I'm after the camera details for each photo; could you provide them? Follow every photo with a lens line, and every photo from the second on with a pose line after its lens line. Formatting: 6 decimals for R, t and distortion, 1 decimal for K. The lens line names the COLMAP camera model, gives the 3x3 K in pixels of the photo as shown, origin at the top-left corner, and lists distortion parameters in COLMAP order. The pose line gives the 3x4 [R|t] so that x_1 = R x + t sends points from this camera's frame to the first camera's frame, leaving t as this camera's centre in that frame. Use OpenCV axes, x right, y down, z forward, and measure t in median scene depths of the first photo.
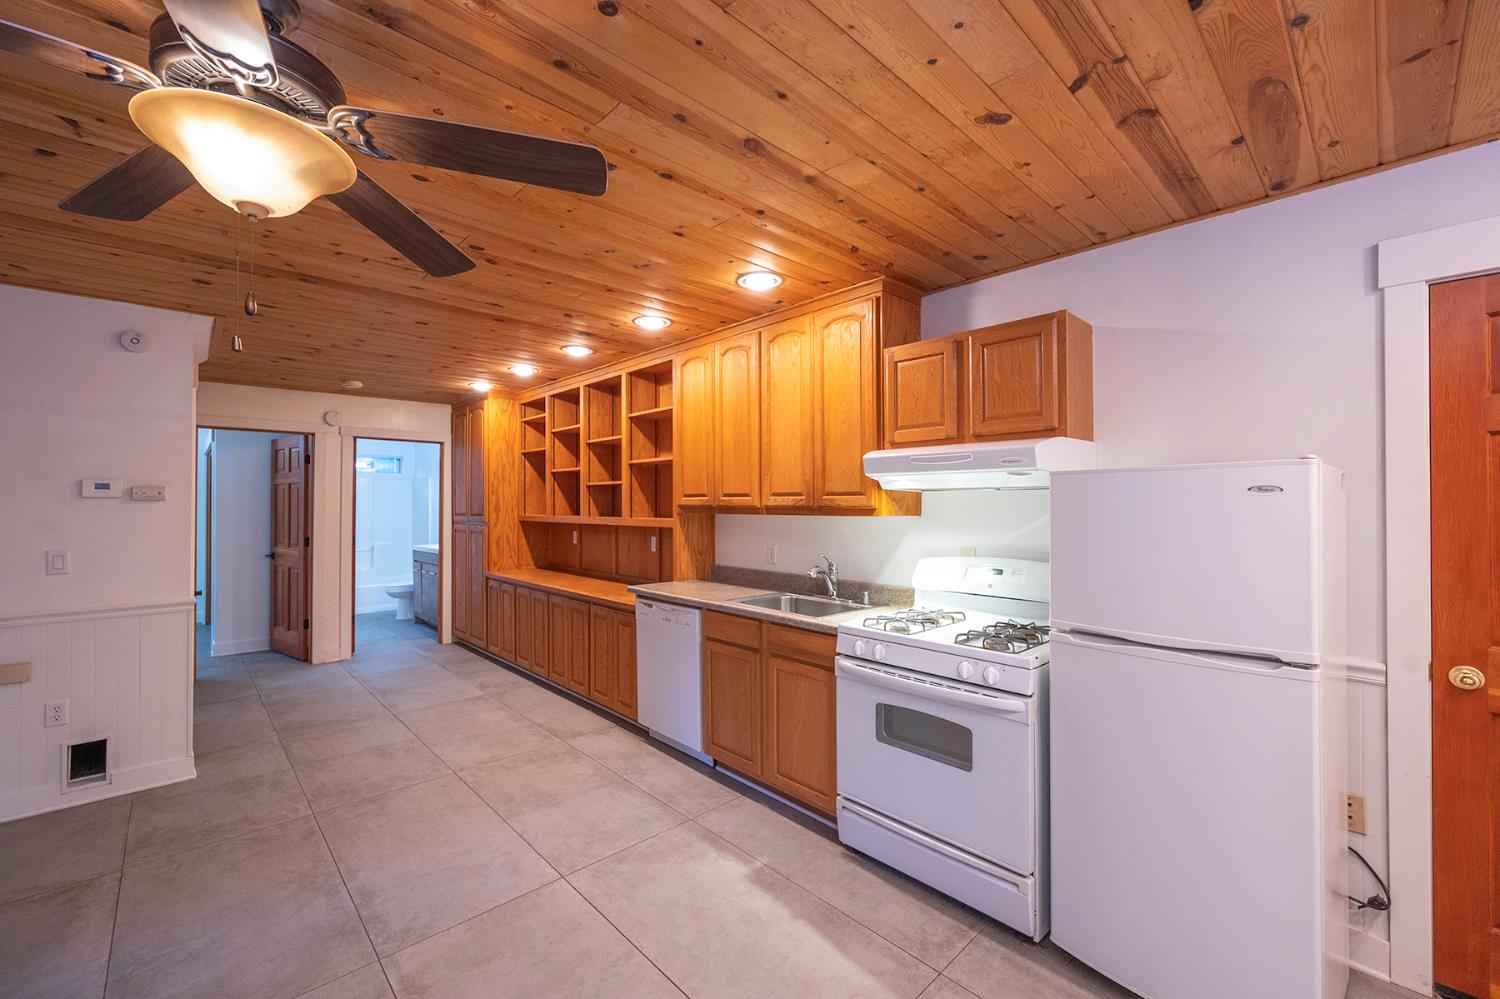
lens RADIAL K [[598.0, 0, 747.8], [0, 598.0, 495.7], [0, 0, 1]] dist [0.000034, 0.000087]
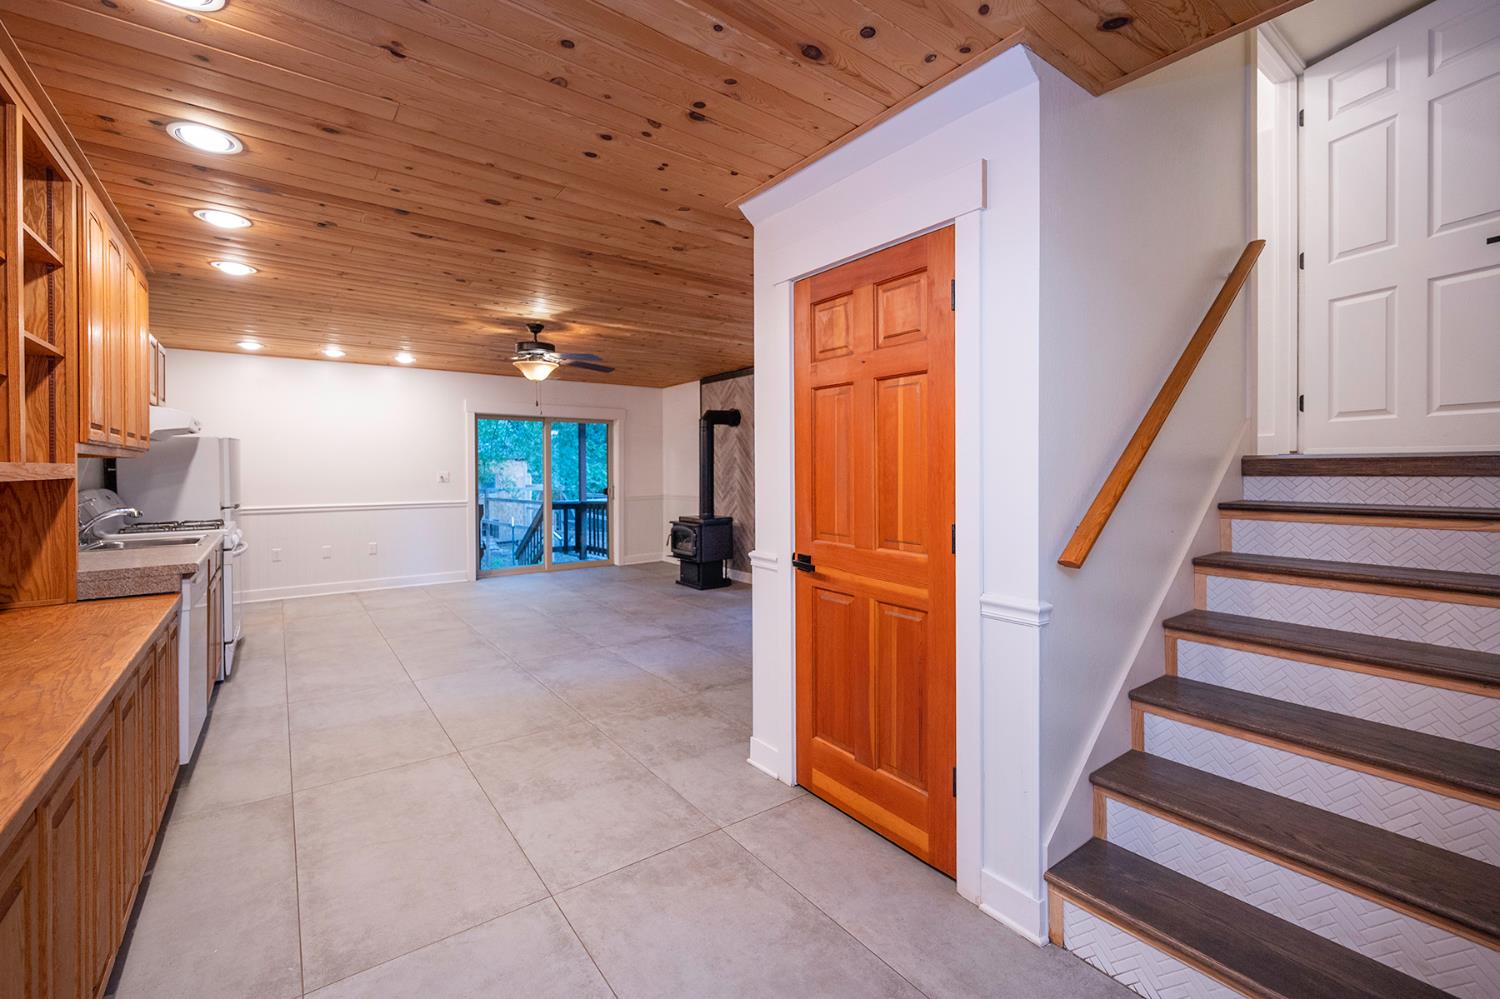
lens RADIAL K [[658.2, 0, 774.2], [0, 658.2, 470.8], [0, 0, 1]] dist [-0.001029, -0.000413]
pose [[-0.994332, 0.006142, 0.106144, -1.092820], [0.005425, 0.999961, -0.007039, 0.068815], [-0.106183, -0.006424, -0.994326, 1.982419]]
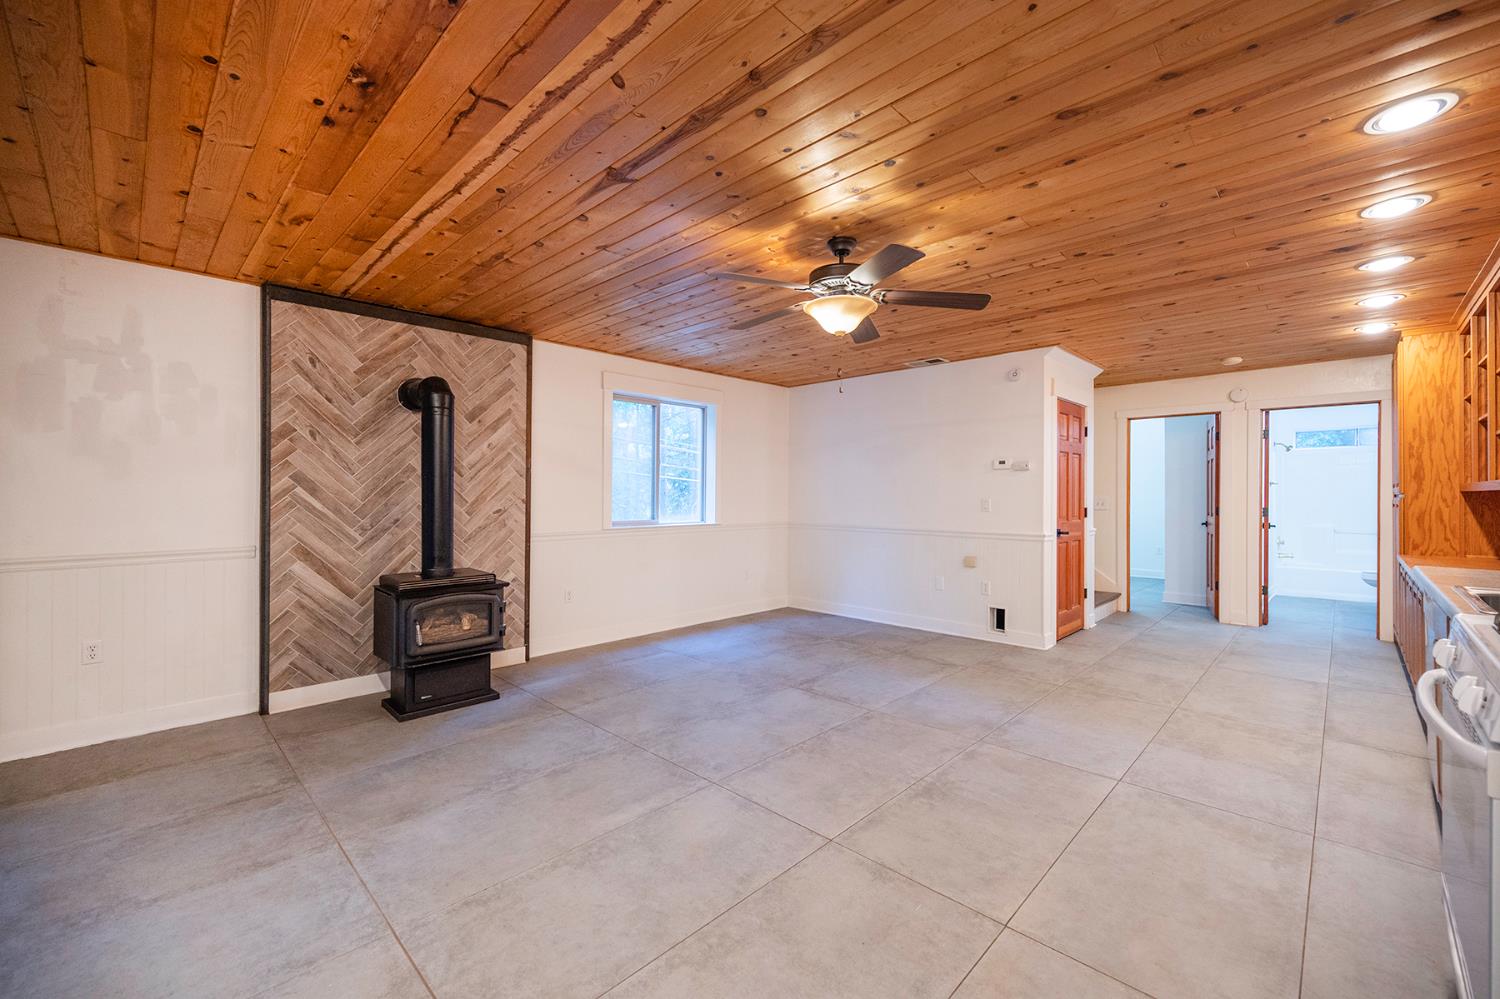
lens RADIAL K [[620.9, 0, 751.5], [0, 620.9, 492.8], [0, 0, 1]] dist [-0.001563, -0.000264]
pose [[0.051432, -0.001616, -0.998675, 0.600671], [0.013125, 0.999913, -0.000942, 0.072471], [0.998590, -0.013059, 0.051449, 0.200269]]
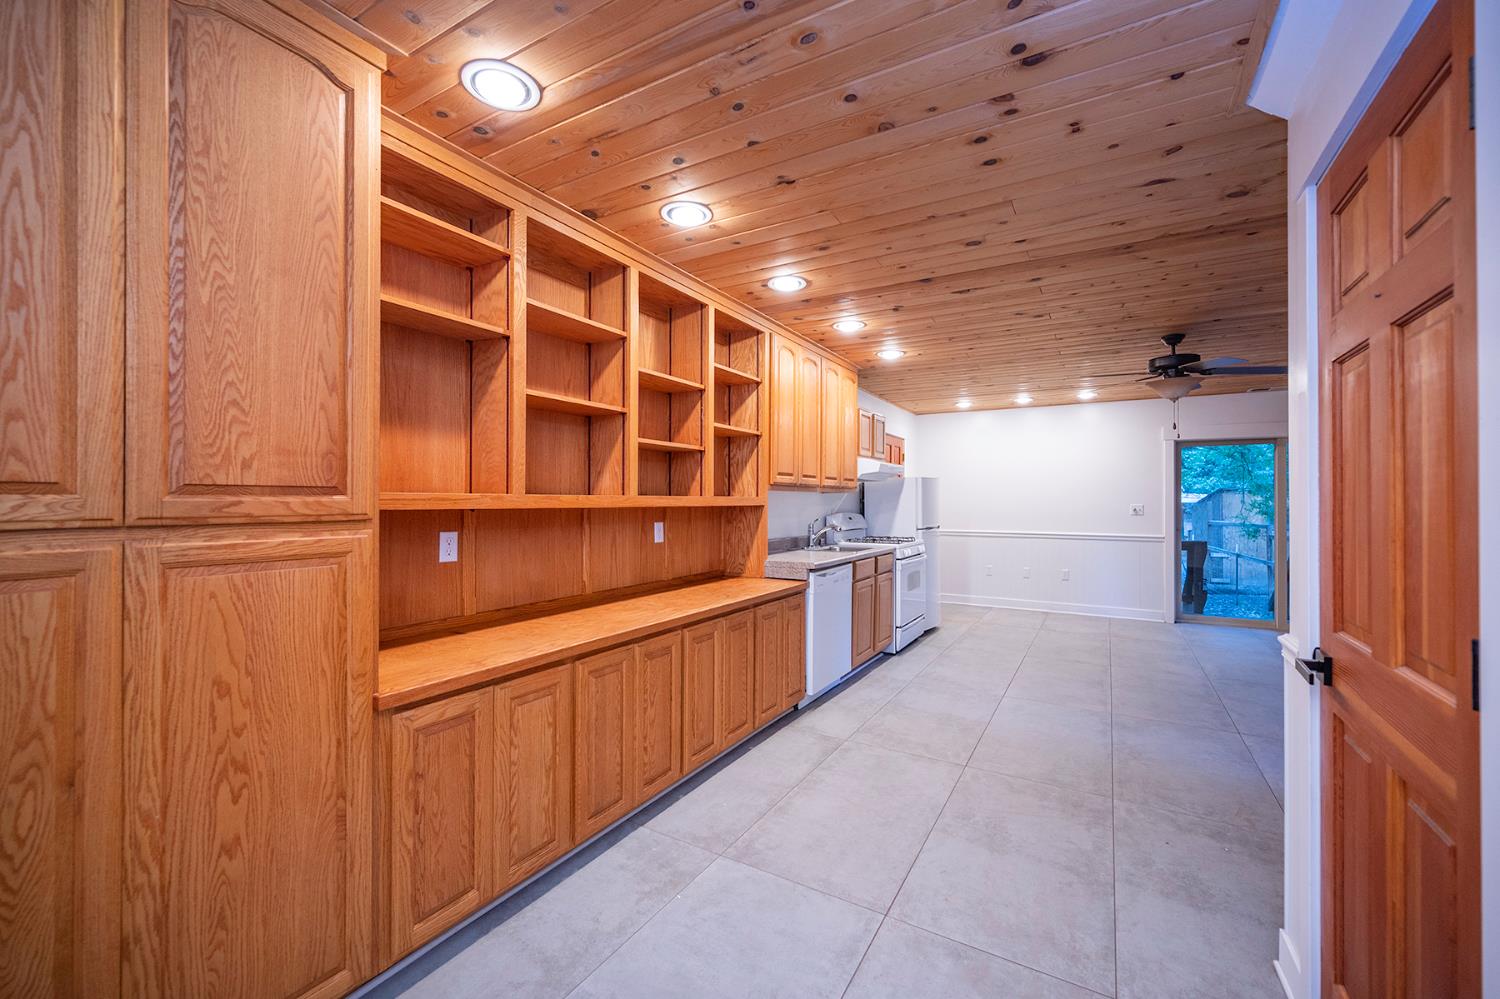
lens RADIAL K [[613.5, 0, 725.1], [0, 613.5, 497.3], [0, 0, 1]] dist [-0.000900, -0.000002]
pose [[-0.248670, 0.006977, 0.968563, -1.375930], [-0.013147, 0.999858, -0.010578, 0.065499], [-0.968499, -0.015365, -0.248543, 1.671668]]
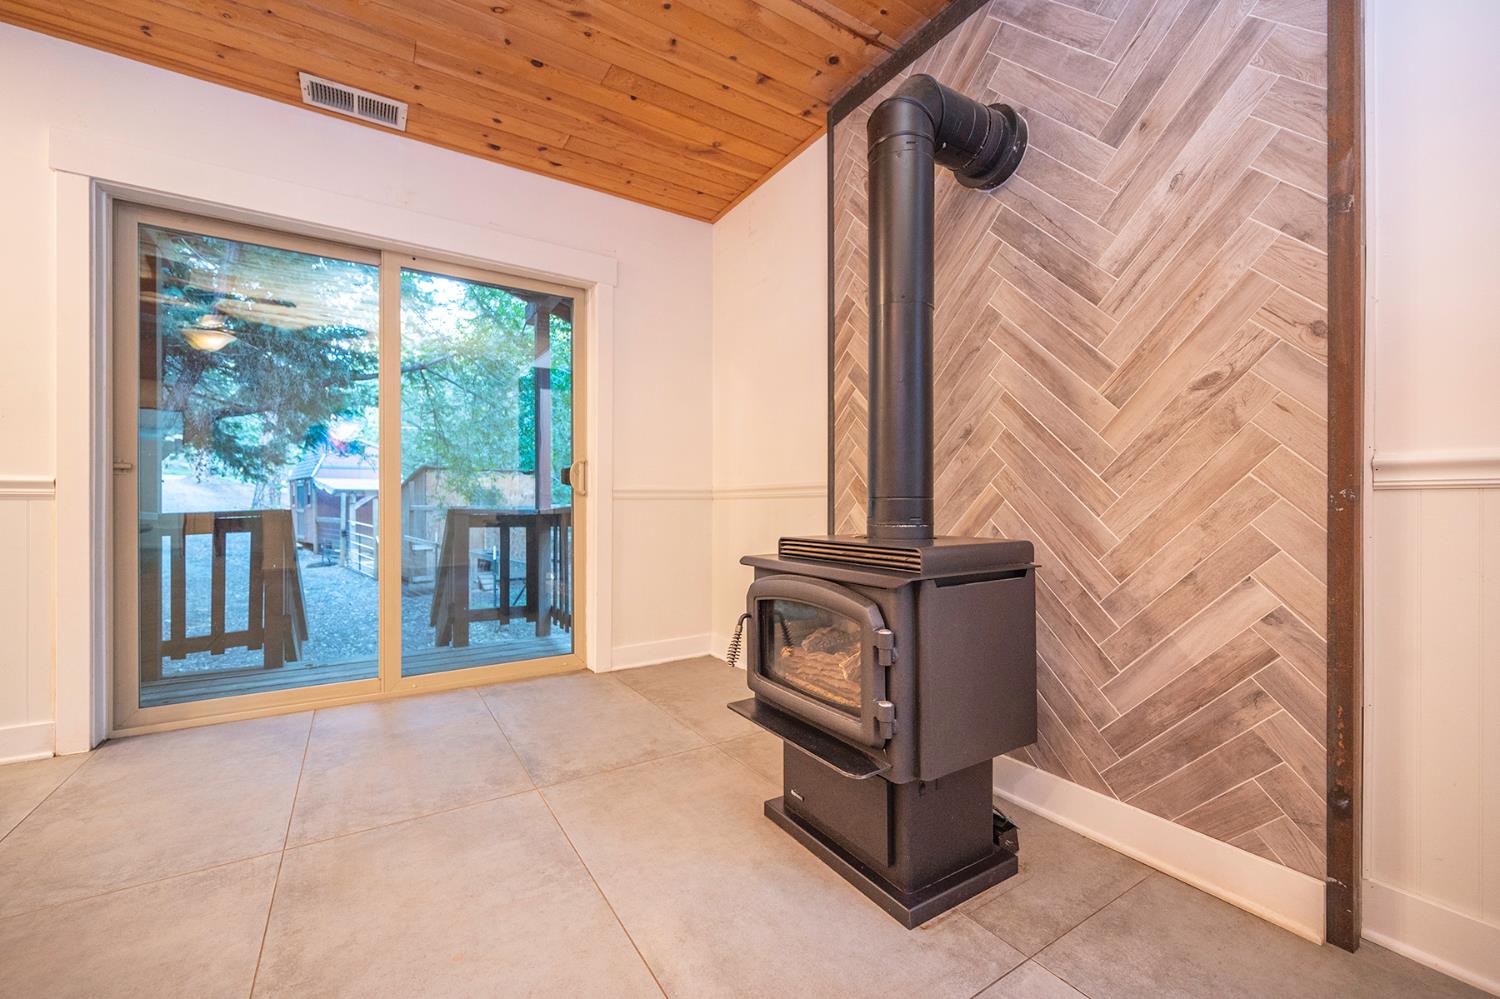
lens RADIAL K [[627.6, 0, 755.8], [0, 627.6, 499.0], [0, 0, 1]] dist [-0.002745, -0.000160]
pose [[-0.978734, 0.009779, 0.204903, -0.588418], [0.006700, 0.999854, -0.015715, 0.189857], [-0.205026, -0.014008, -0.978656, 0.189324]]
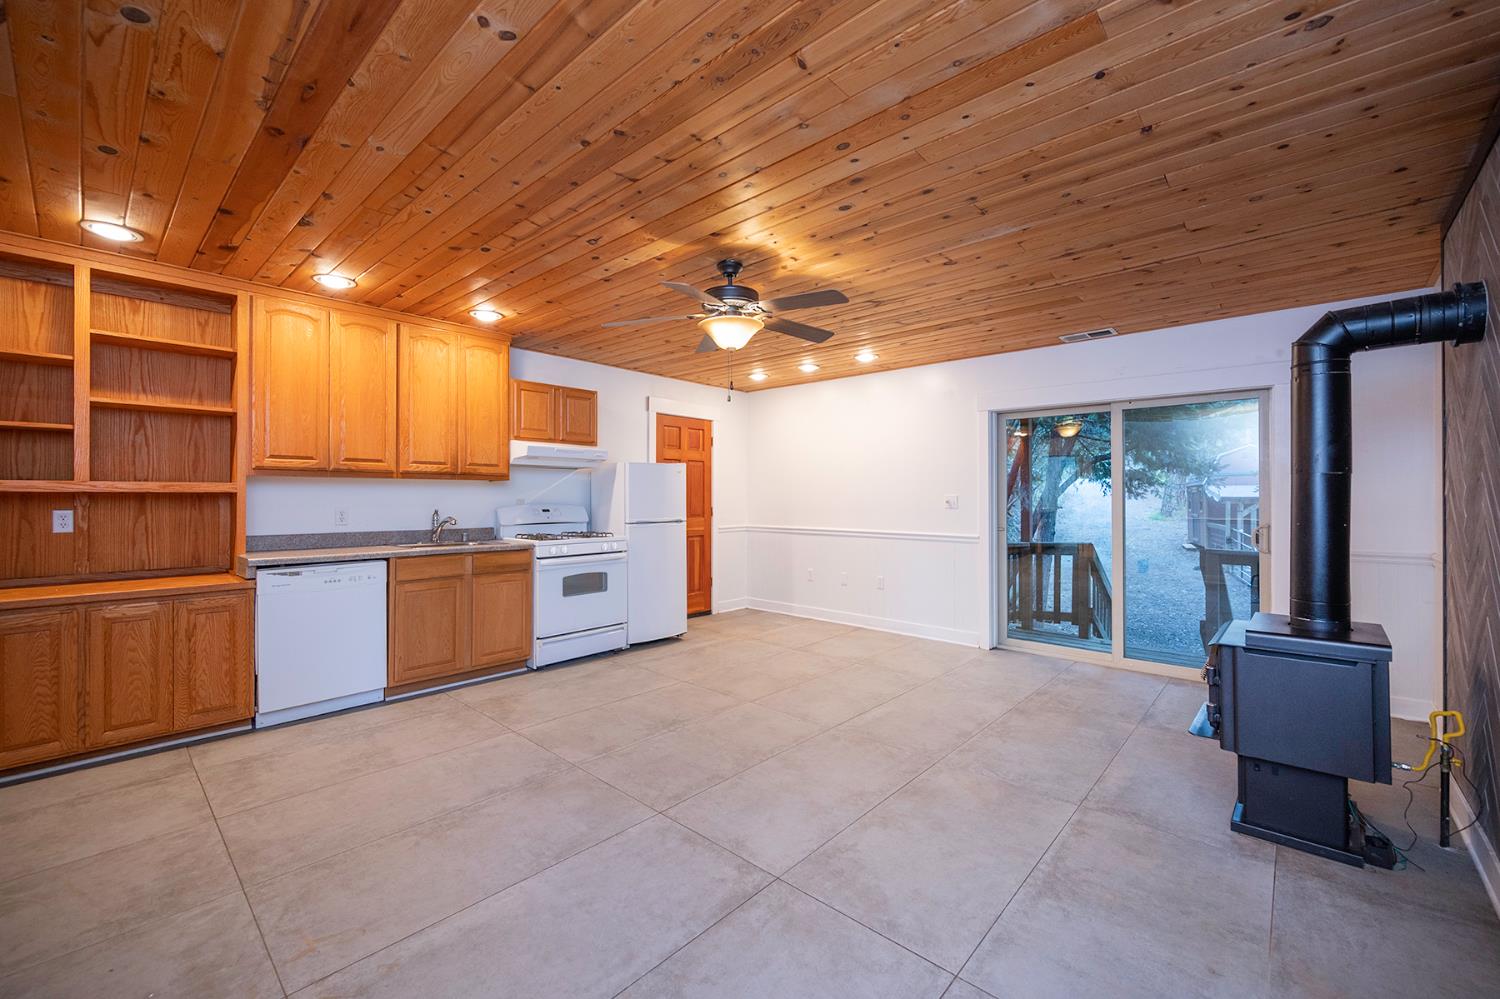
lens RADIAL K [[623.7, 0, 725.5], [0, 623.7, 494.7], [0, 0, 1]] dist [-0.003619, 0.000736]
pose [[-0.048836, 0.001380, 0.998806, -1.337008], [-0.016609, 0.999860, -0.002194, 0.059557], [-0.998669, -0.016696, -0.048806, 0.438040]]
